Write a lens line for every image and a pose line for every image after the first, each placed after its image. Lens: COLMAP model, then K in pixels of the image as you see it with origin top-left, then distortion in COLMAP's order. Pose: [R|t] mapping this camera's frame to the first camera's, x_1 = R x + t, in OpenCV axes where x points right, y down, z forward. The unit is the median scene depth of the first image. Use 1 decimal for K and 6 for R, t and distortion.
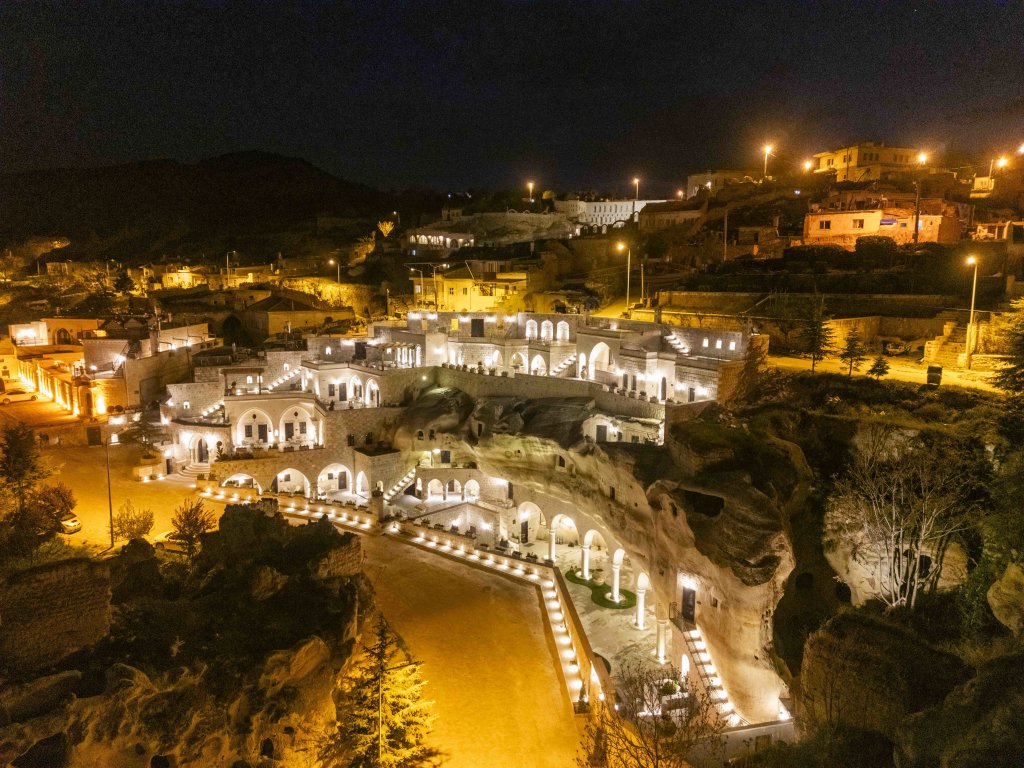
lens RADIAL K [[711.2, 0, 512.0], [0, 711.2, 384.0], [0, 0, 1]] dist [0.117236, -0.091048]
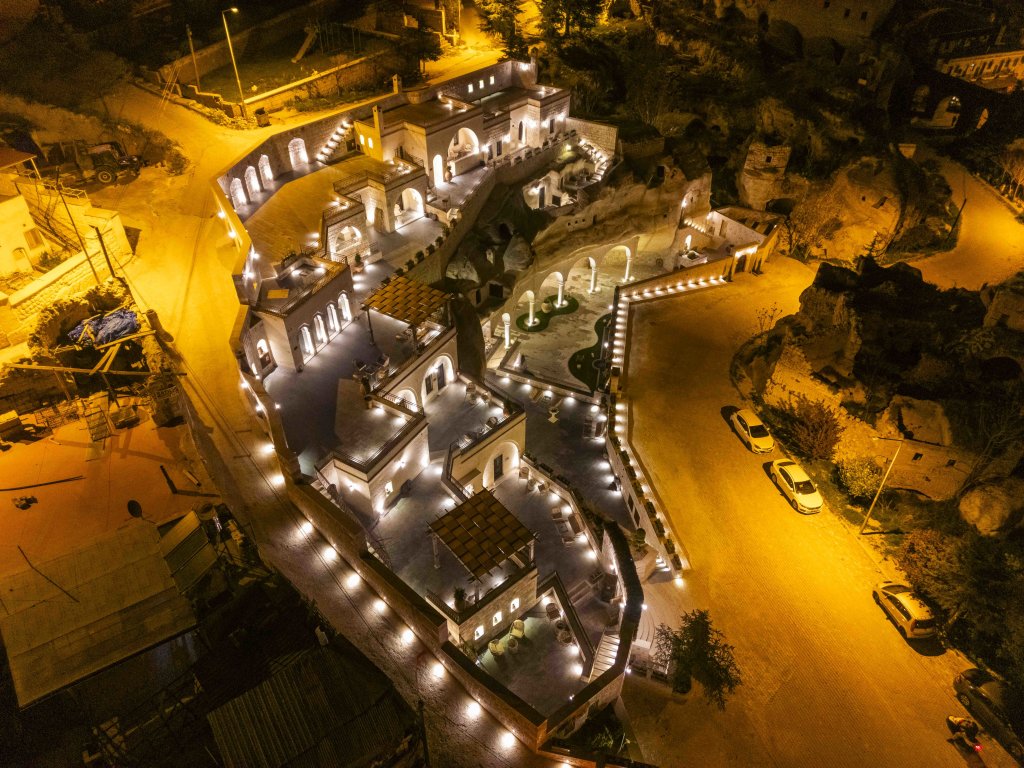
lens RADIAL K [[714.1, 0, 512.0], [0, 714.1, 384.0], [0, 0, 1]] dist [0.090007, -0.090804]
pose [[-0.353405, -0.605818, 0.712804, -0.713501], [0.140728, 0.718872, 0.680748, -0.420844], [-0.924825, 0.340891, -0.168797, 1.147338]]
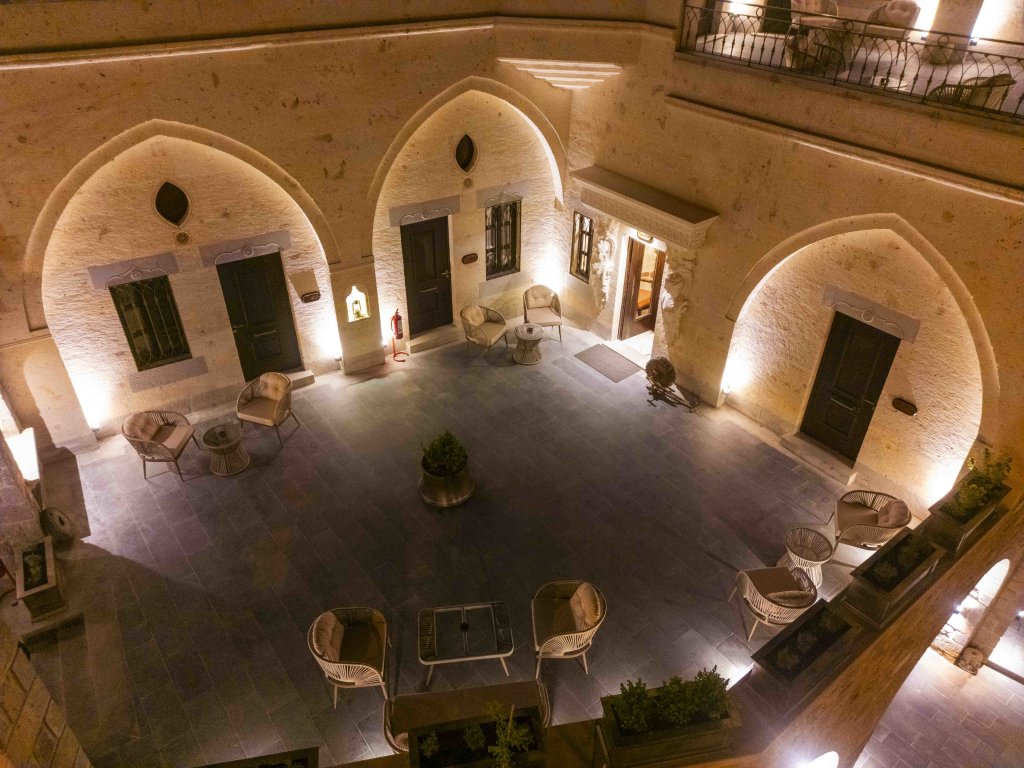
lens RADIAL K [[714.1, 0, 512.0], [0, 714.1, 384.0], [0, 0, 1]] dist [0.090007, -0.090804]
pose [[0.975212, -0.123836, 0.183373, -0.365683], [0.030264, 0.895585, 0.443859, 0.022836], [-0.219192, -0.427307, 0.877134, 0.968921]]
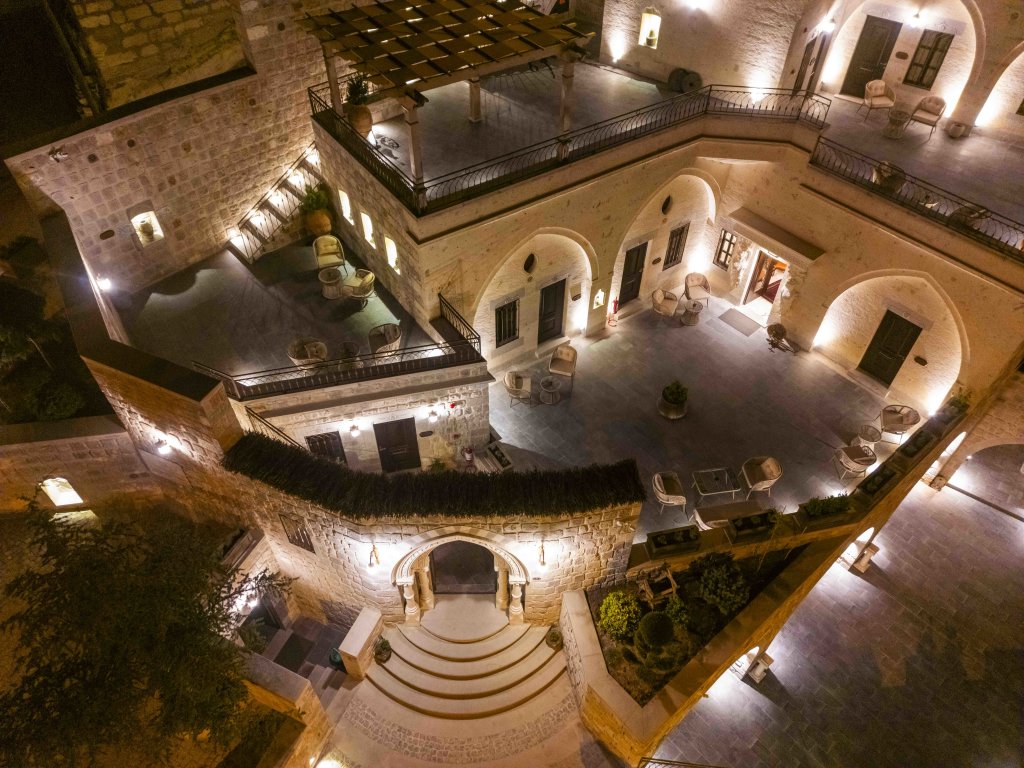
lens RADIAL K [[714.1, 0, 512.0], [0, 714.1, 384.0], [0, 0, 1]] dist [0.090007, -0.090804]
pose [[0.964809, -0.192385, 0.179253, -0.454247], [0.040584, 0.782476, 0.621356, -0.066988], [-0.259801, -0.592215, 0.762748, 0.907732]]
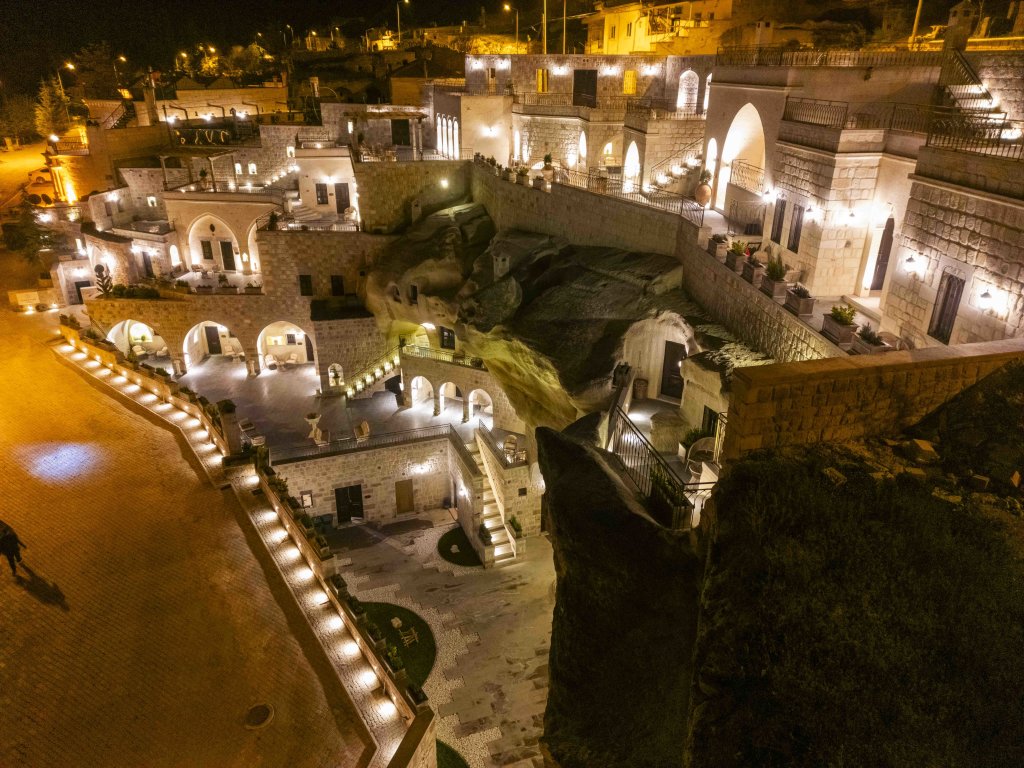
lens RADIAL K [[714.1, 0, 512.0], [0, 714.1, 384.0], [0, 0, 1]] dist [0.090007, -0.090804]
pose [[0.908616, 0.166848, -0.382855, 0.172380], [-0.062672, 0.960821, 0.269990, -0.013437], [0.412903, -0.221323, 0.883475, 0.567358]]
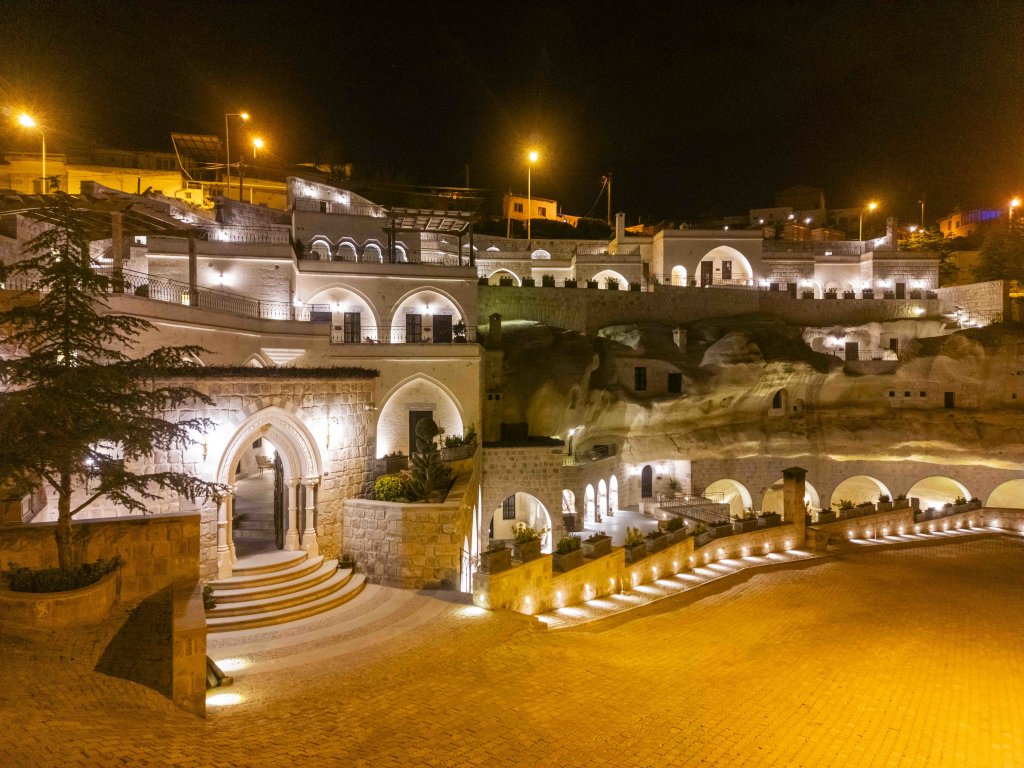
lens RADIAL K [[714.1, 0, 512.0], [0, 714.1, 384.0], [0, 0, 1]] dist [0.090007, -0.090804]
pose [[0.418466, -0.014938, 0.908110, -0.613007], [0.145105, 0.988121, -0.050612, 0.083932], [-0.896566, 0.152950, 0.415663, 0.862656]]
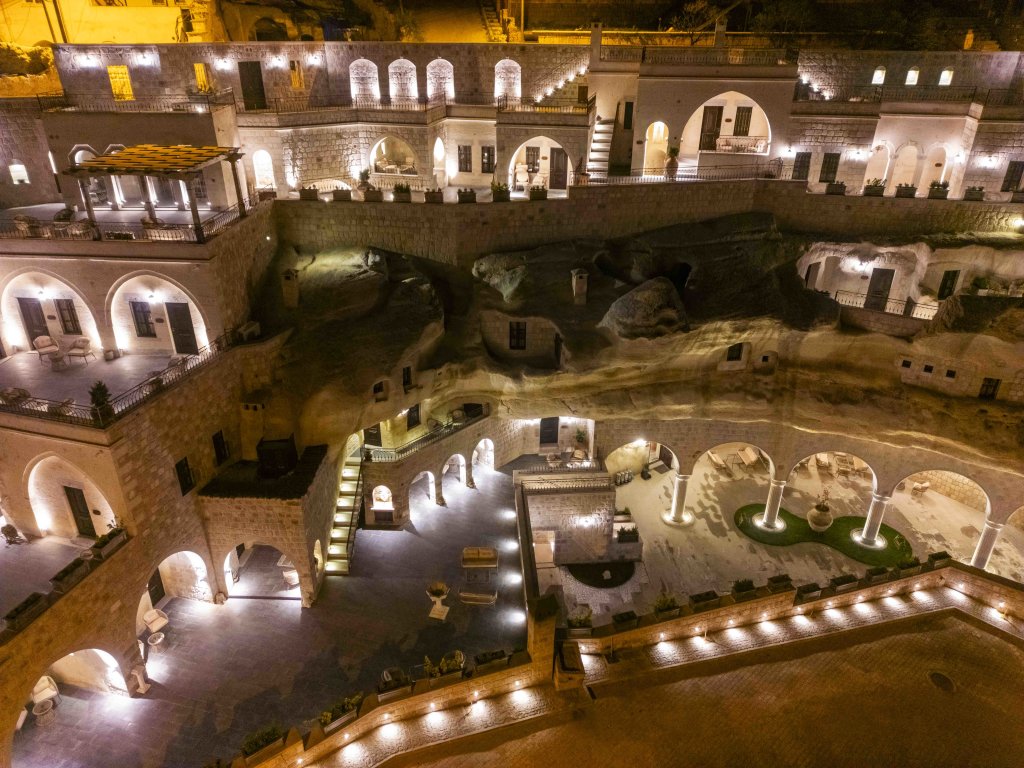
lens RADIAL K [[714.1, 0, 512.0], [0, 714.1, 384.0], [0, 0, 1]] dist [0.090007, -0.090804]
pose [[0.656874, -0.343212, 0.671358, -0.354152], [0.112904, 0.925129, 0.362476, -0.066953], [-0.745499, -0.162302, 0.646443, 0.721408]]
